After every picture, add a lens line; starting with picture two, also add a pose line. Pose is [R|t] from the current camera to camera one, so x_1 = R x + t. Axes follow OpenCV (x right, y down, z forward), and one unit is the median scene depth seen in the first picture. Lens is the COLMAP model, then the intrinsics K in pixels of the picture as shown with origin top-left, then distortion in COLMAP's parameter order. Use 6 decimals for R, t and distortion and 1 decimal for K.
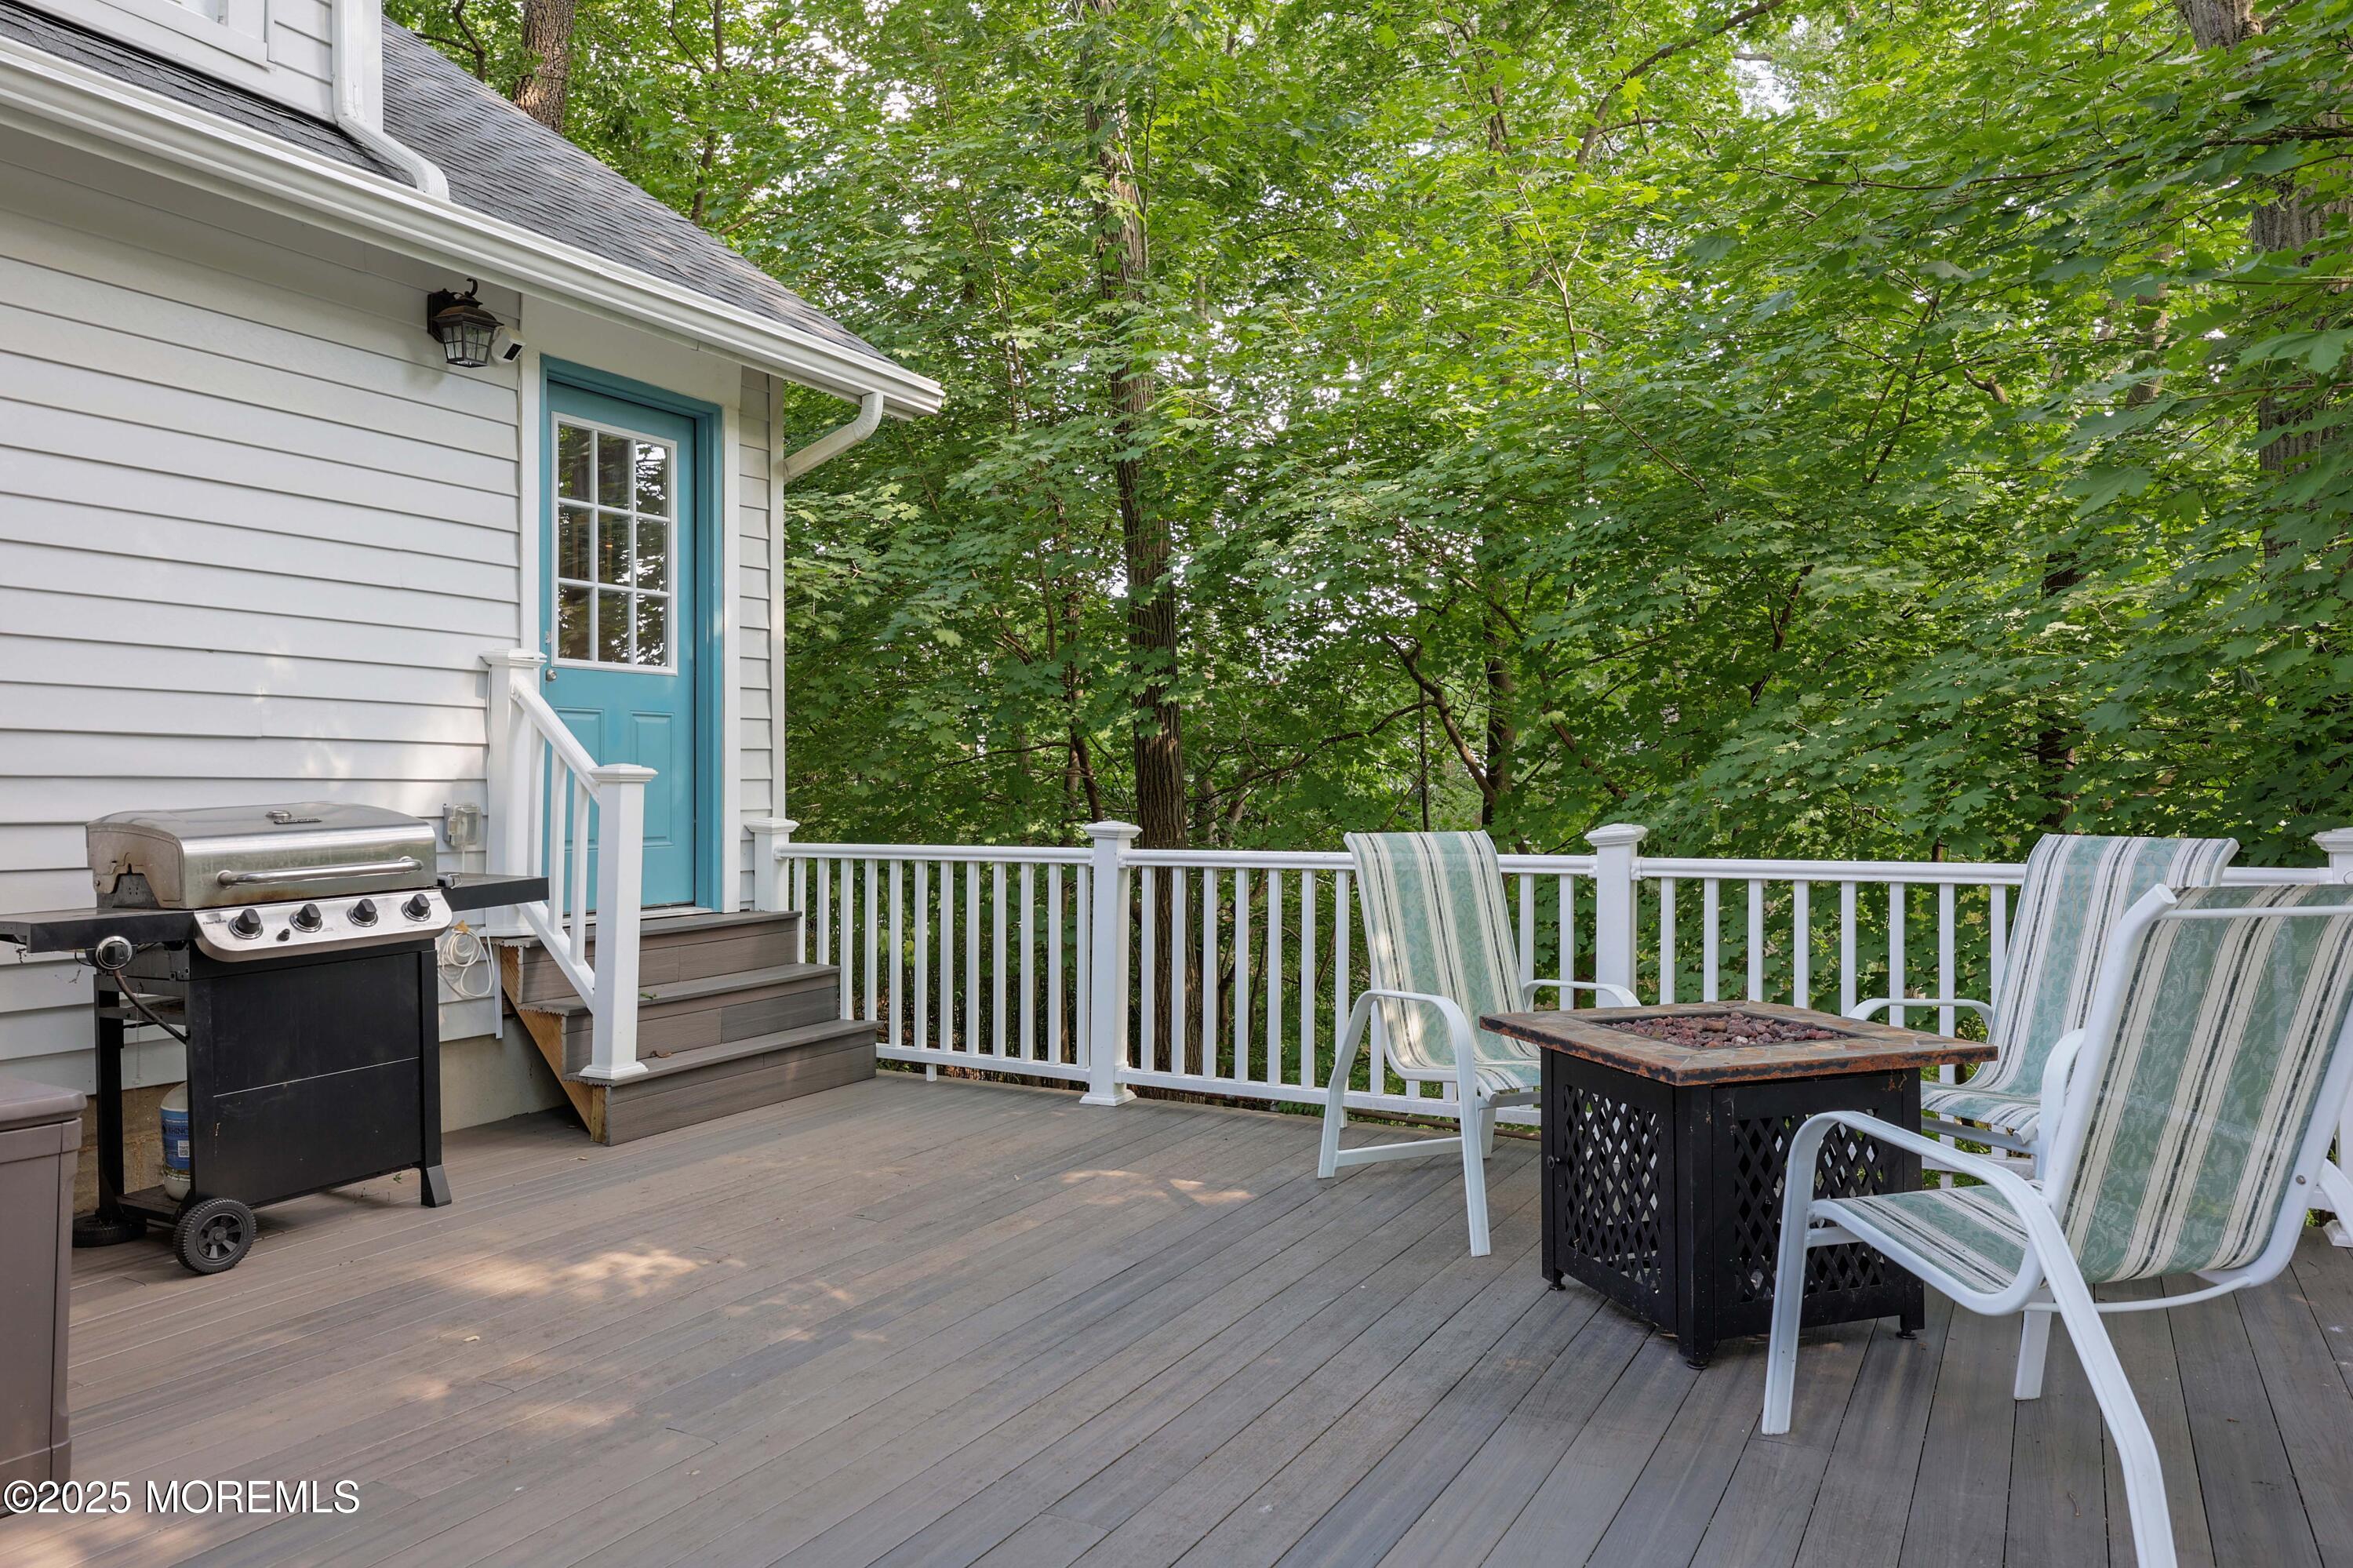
lens RADIAL K [[1581.4, 0, 1182.4], [0, 1581.4, 787.3], [0, 0, 1]] dist [-0.032349, 0.001725]
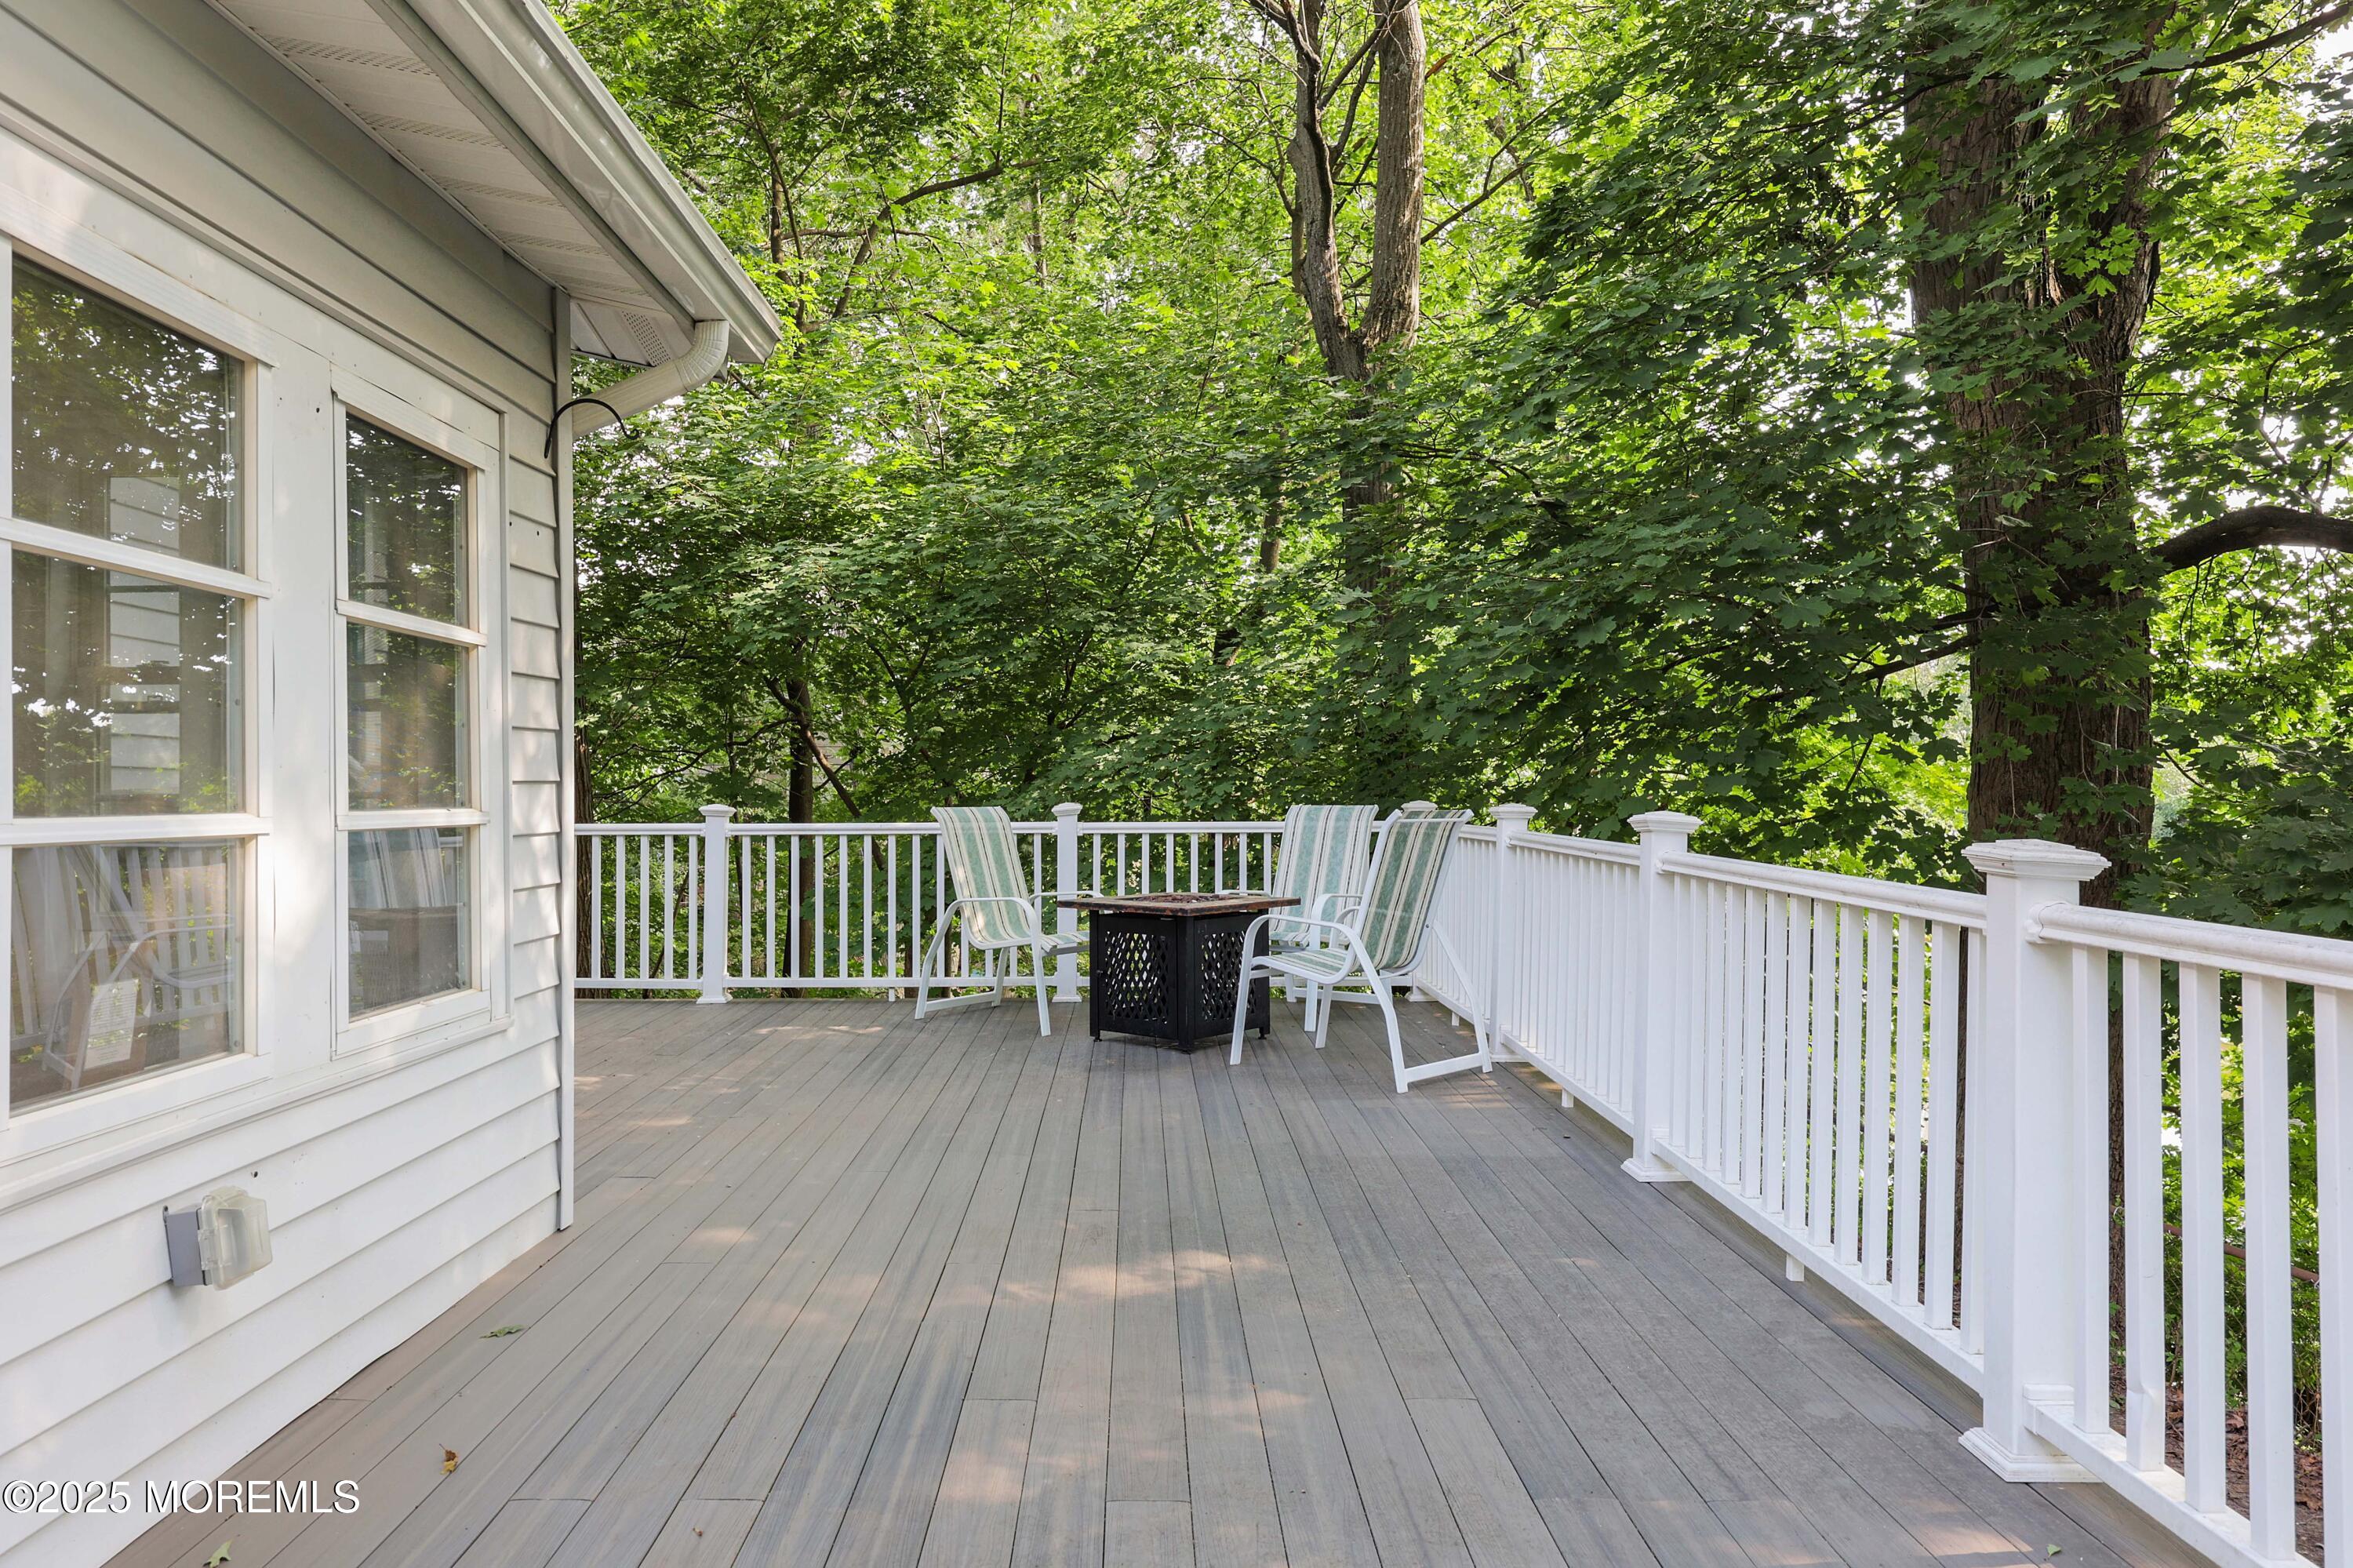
lens RADIAL K [[1581.4, 0, 1174.2], [0, 1581.4, 785.1], [0, 0, 1]] dist [-0.032349, 0.001725]
pose [[0.862885, -0.004729, 0.505378, -0.519624], [0.004513, 0.999988, 0.001653, 0.001585], [-0.505380, 0.000855, 0.862896, -0.566087]]
